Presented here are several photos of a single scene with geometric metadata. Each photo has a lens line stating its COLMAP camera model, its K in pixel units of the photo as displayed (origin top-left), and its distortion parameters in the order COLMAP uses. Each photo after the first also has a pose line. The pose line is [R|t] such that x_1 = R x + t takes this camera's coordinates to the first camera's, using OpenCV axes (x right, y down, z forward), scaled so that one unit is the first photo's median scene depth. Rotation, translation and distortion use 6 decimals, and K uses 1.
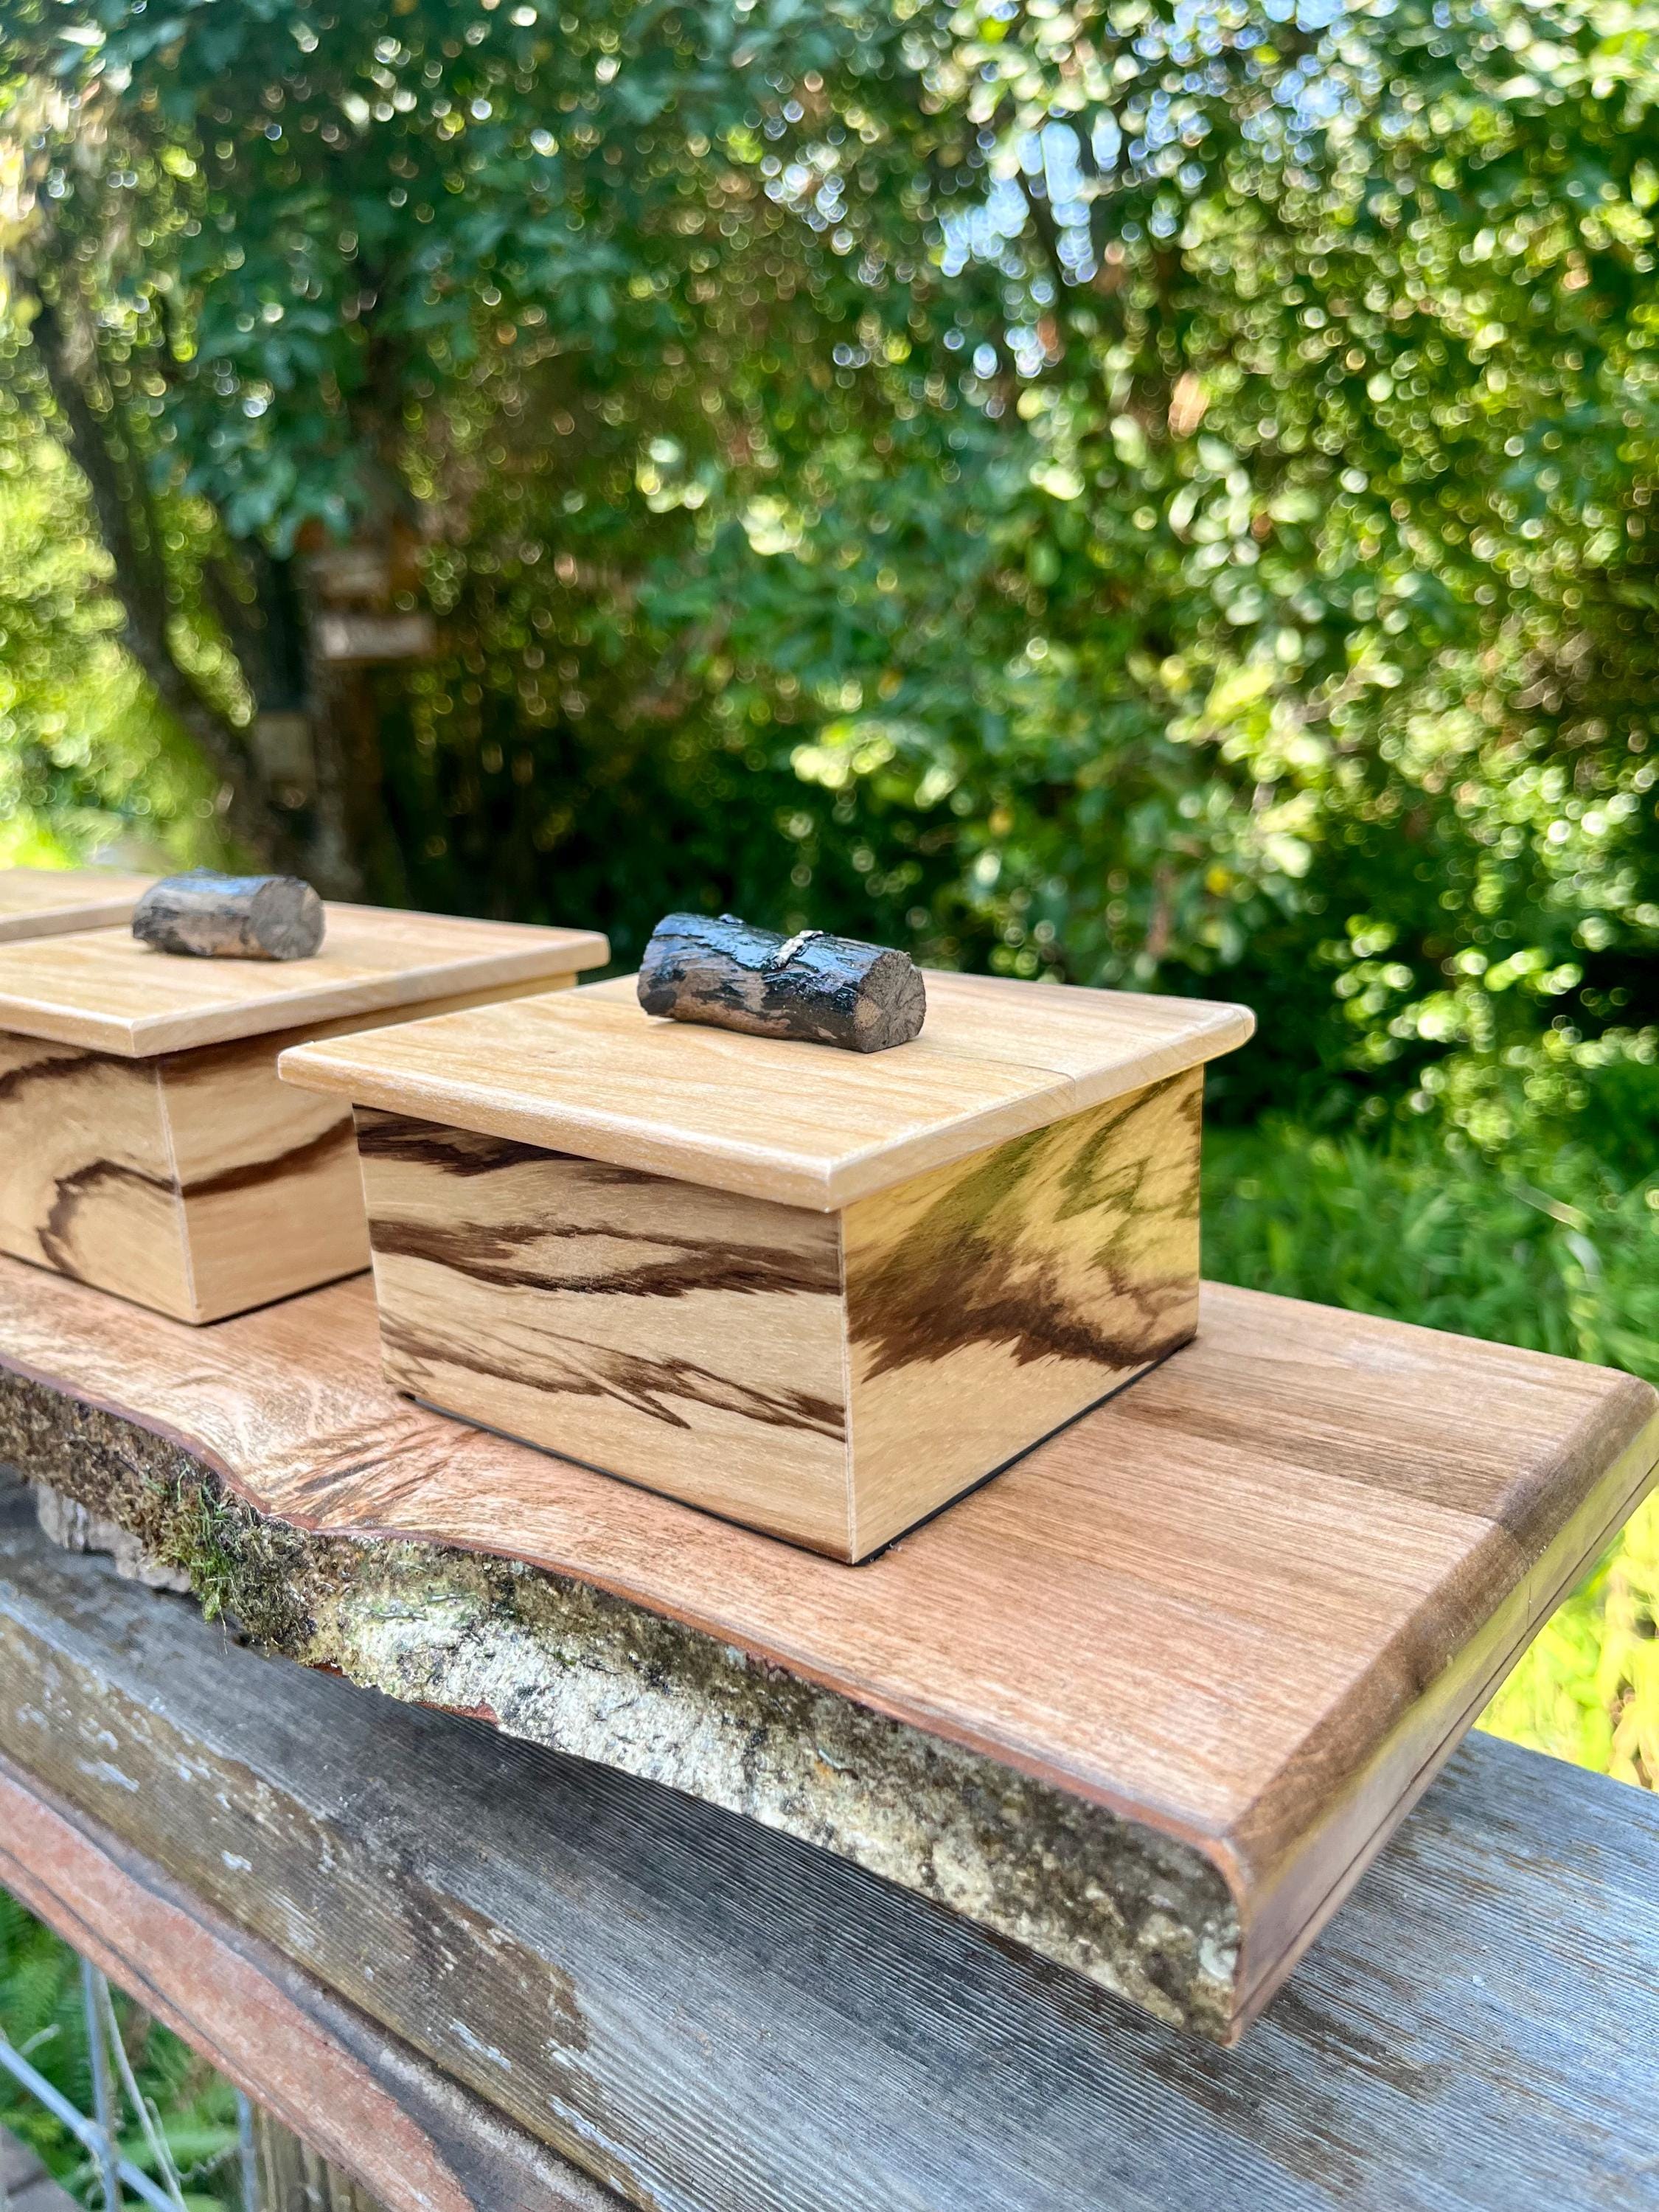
lens RADIAL K [[1764.3, 0, 841.2], [0, 1764.3, 1095.8], [0, 0, 1]] dist [0.033298, -0.079863]
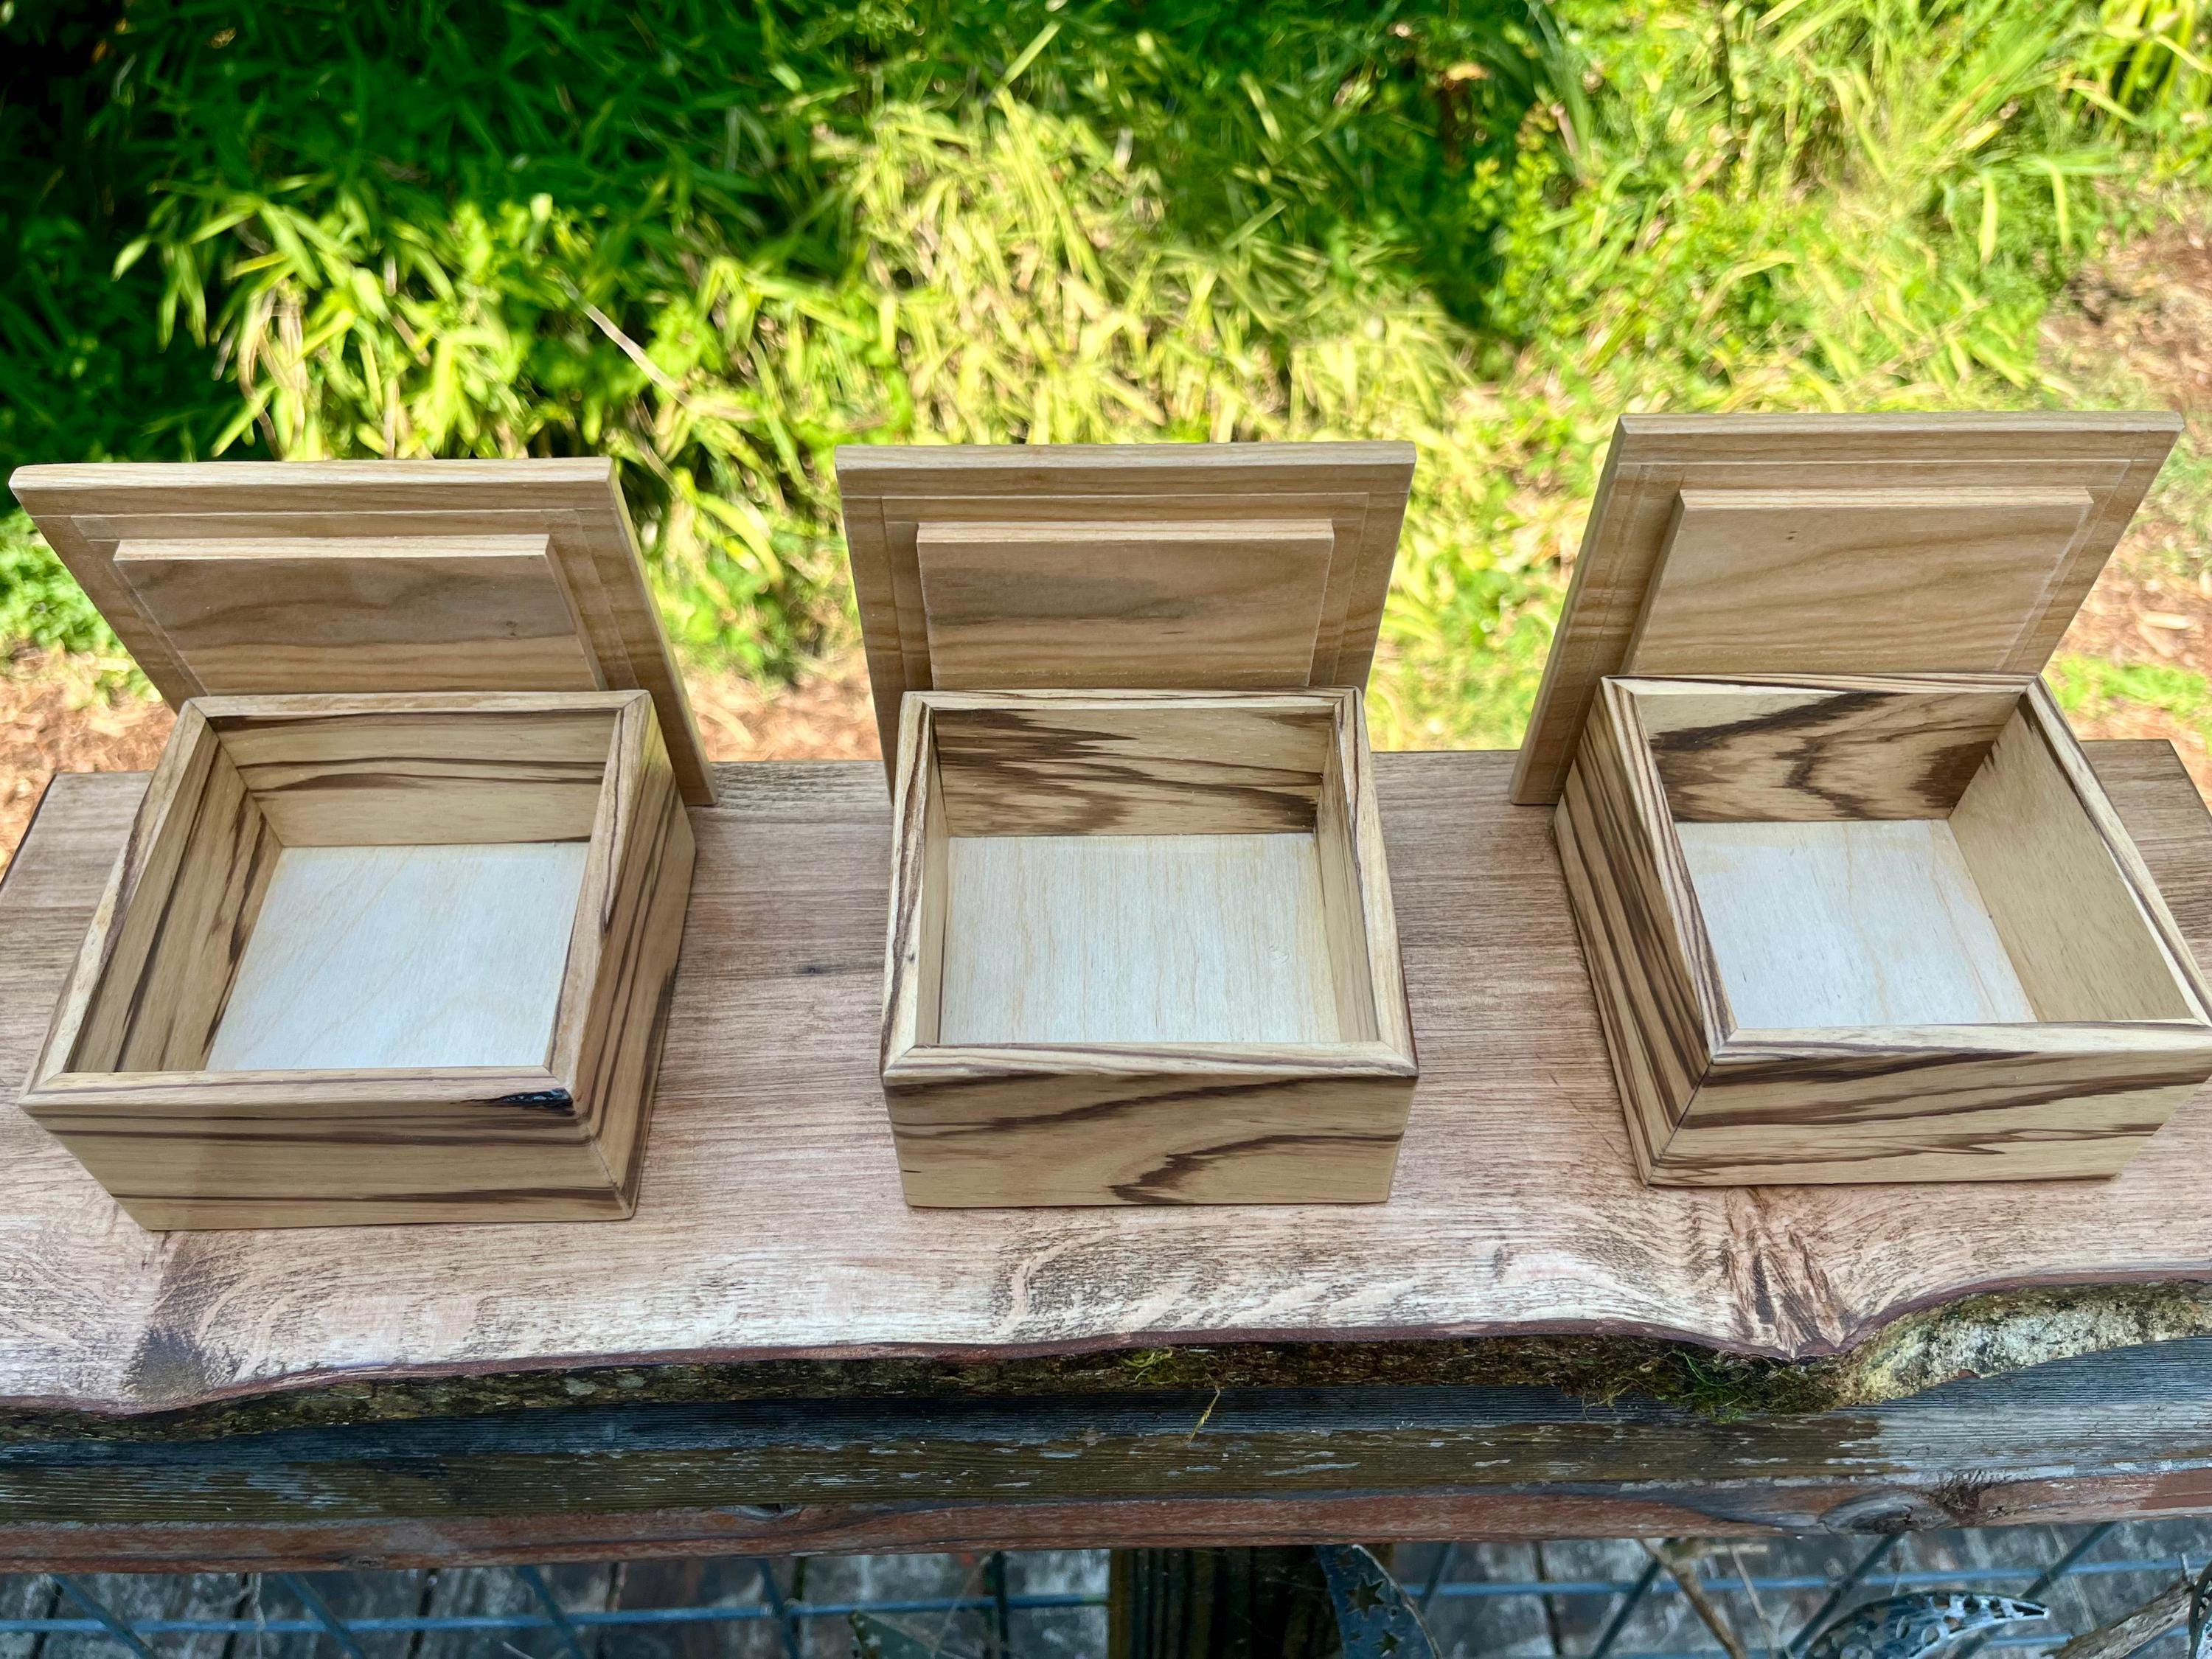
lens RADIAL K [[1764.3, 0, 1106.0], [0, 1764.3, 829.5], [0, 0, 1]] dist [0.033298, -0.079863]
pose [[0.760144, -0.470559, 0.448058, -1.174888], [0.125100, 0.782668, 0.609738, -0.999457], [-0.637599, -0.407436, 0.653807, 0.635209]]
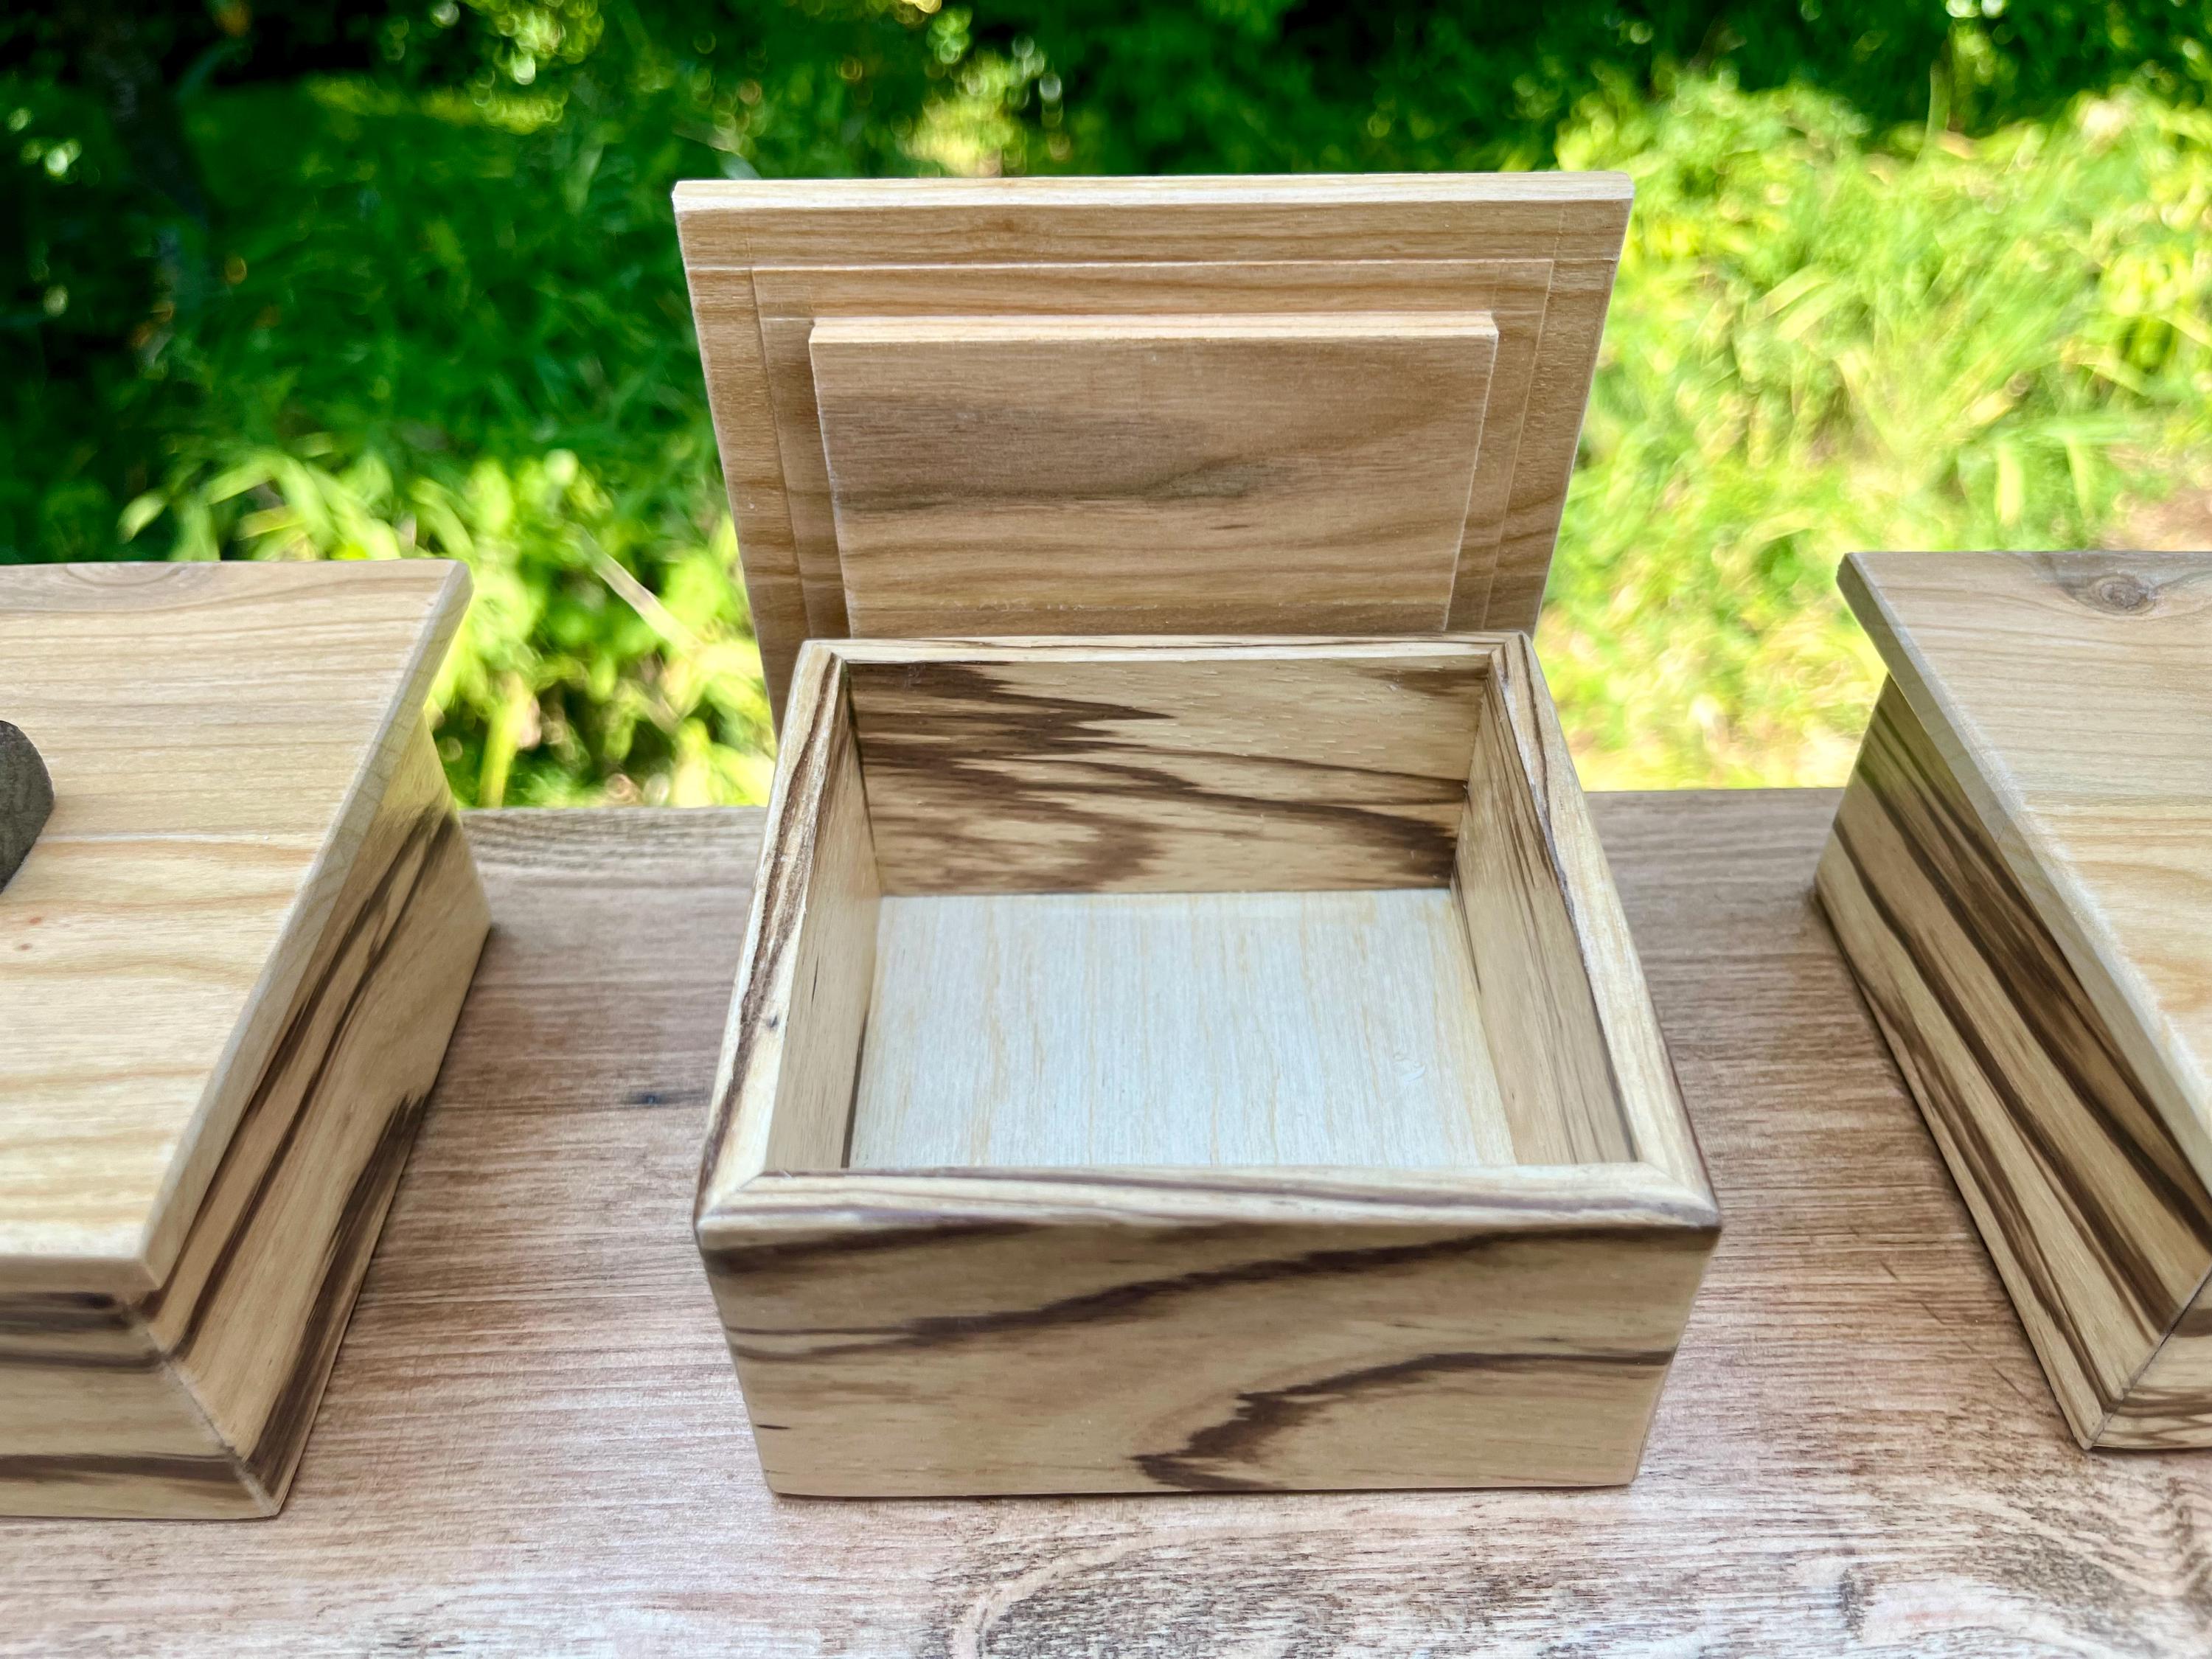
lens RADIAL K [[1764.3, 0, 1106.0], [0, 1764.3, 829.5], [0, 0, 1]] dist [0.033298, -0.079863]
pose [[0.764621, -0.396893, 0.507769, -0.966550], [0.136752, 0.869850, 0.473983, -0.518118], [-0.629804, -0.292980, 0.719382, 0.973864]]
